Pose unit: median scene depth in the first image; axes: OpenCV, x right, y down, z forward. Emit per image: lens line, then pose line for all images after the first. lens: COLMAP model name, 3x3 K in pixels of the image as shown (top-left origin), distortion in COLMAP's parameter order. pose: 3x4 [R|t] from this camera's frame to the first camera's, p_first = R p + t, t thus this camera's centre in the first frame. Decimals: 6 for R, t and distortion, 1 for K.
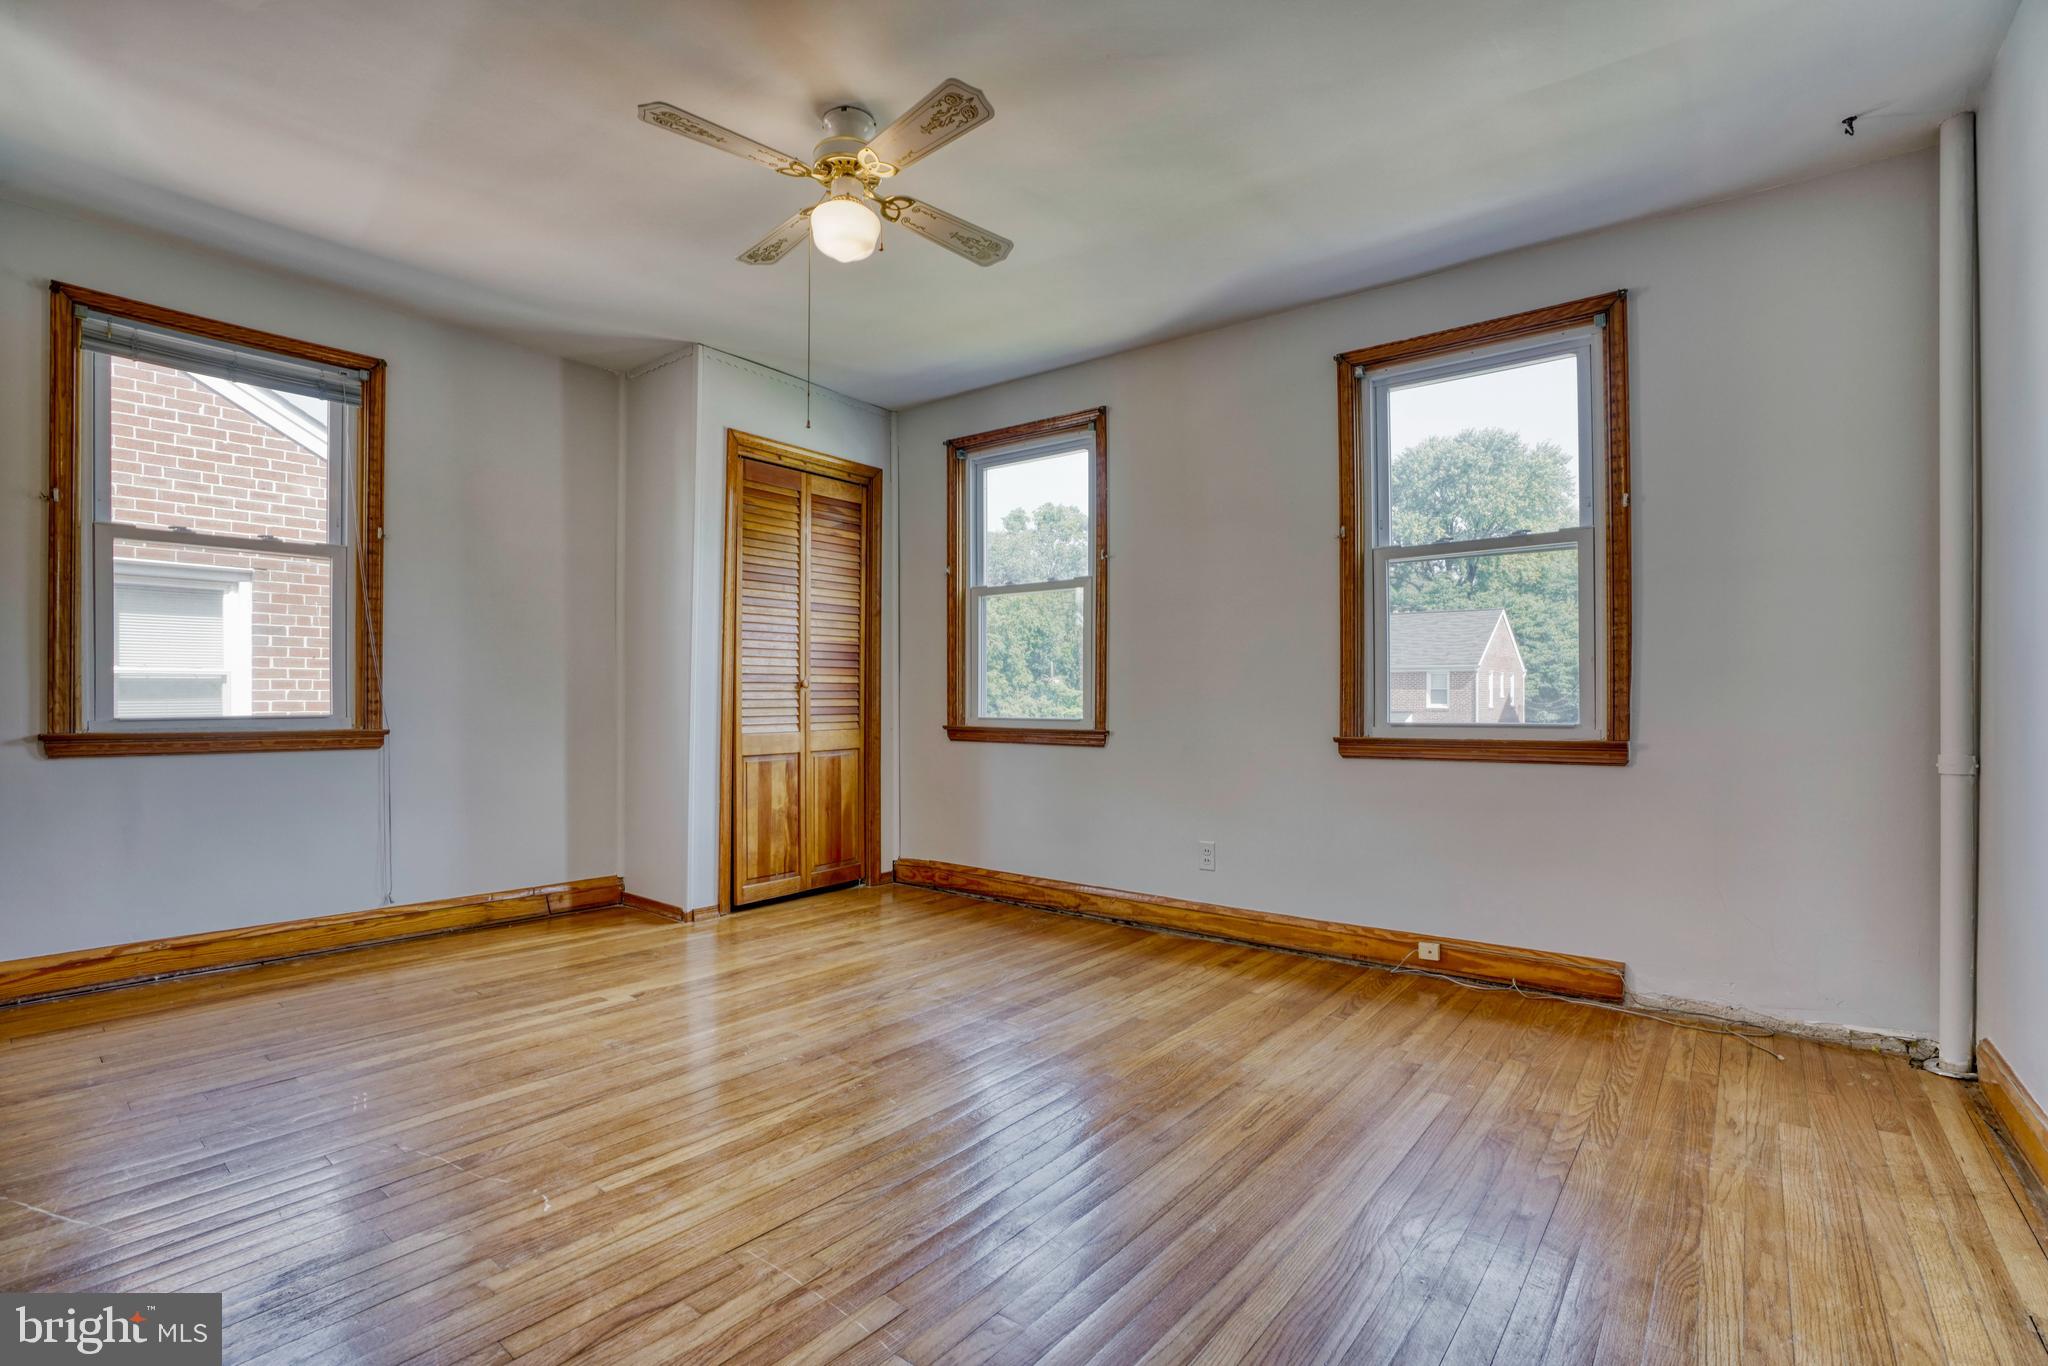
lens RADIAL K [[941.7, 0, 1008.0], [0, 941.7, 695.0], [0, 0, 1]] dist [-0.077595, 0.034043]
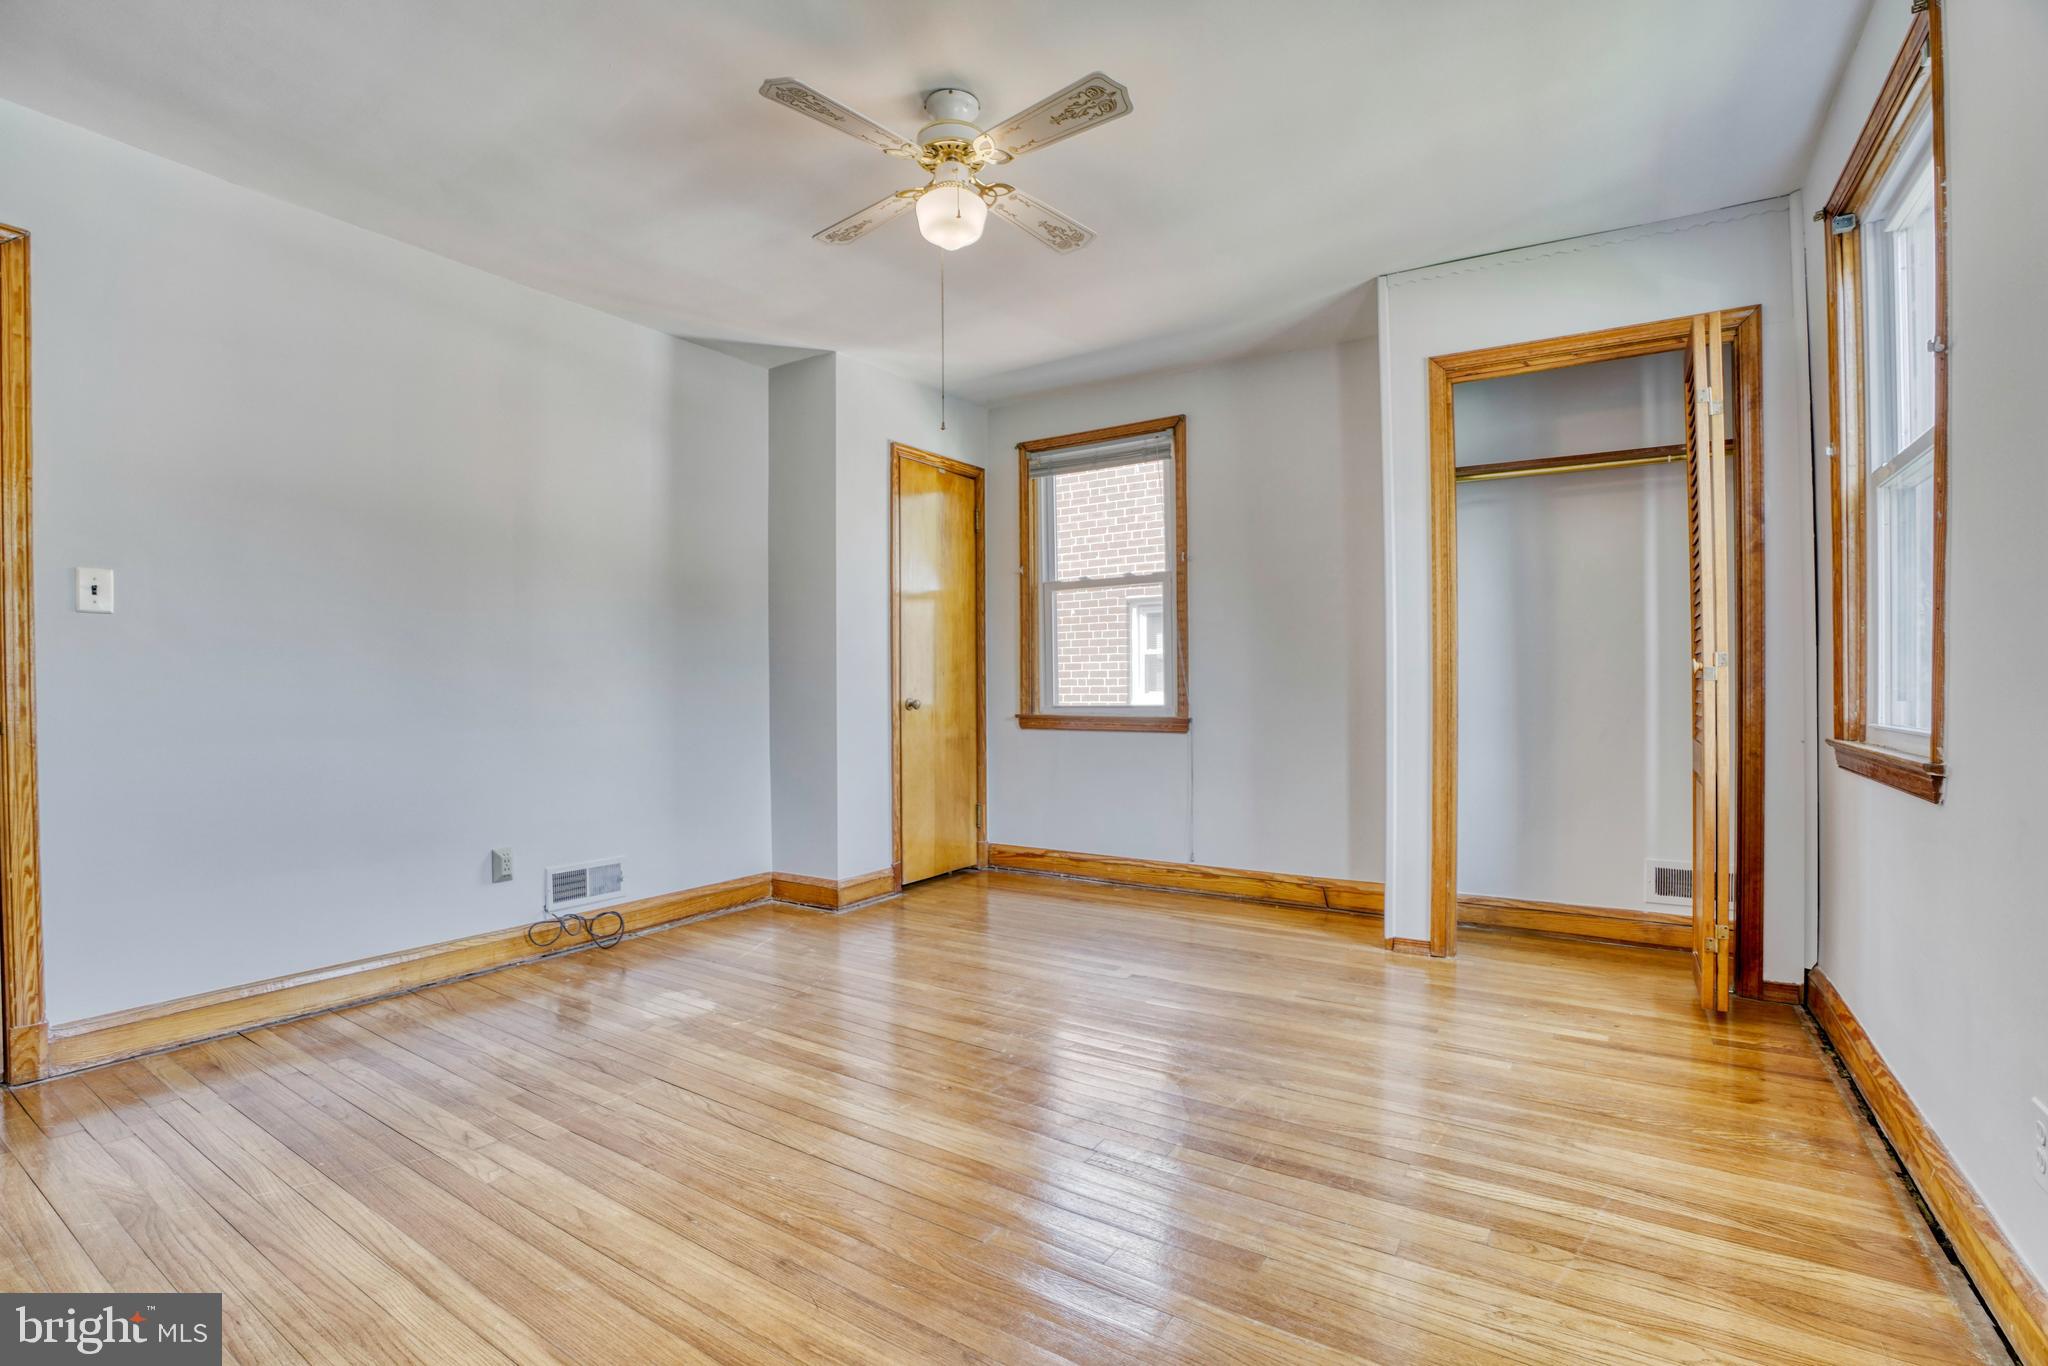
lens RADIAL K [[941.7, 0, 1008.0], [0, 941.7, 695.0], [0, 0, 1]] dist [-0.077595, 0.034043]
pose [[0.105357, 0.001764, -0.994433, 0.564393], [0.007004, 0.999972, 0.002516, 0.002830], [0.994410, -0.007230, 0.105342, 0.665727]]
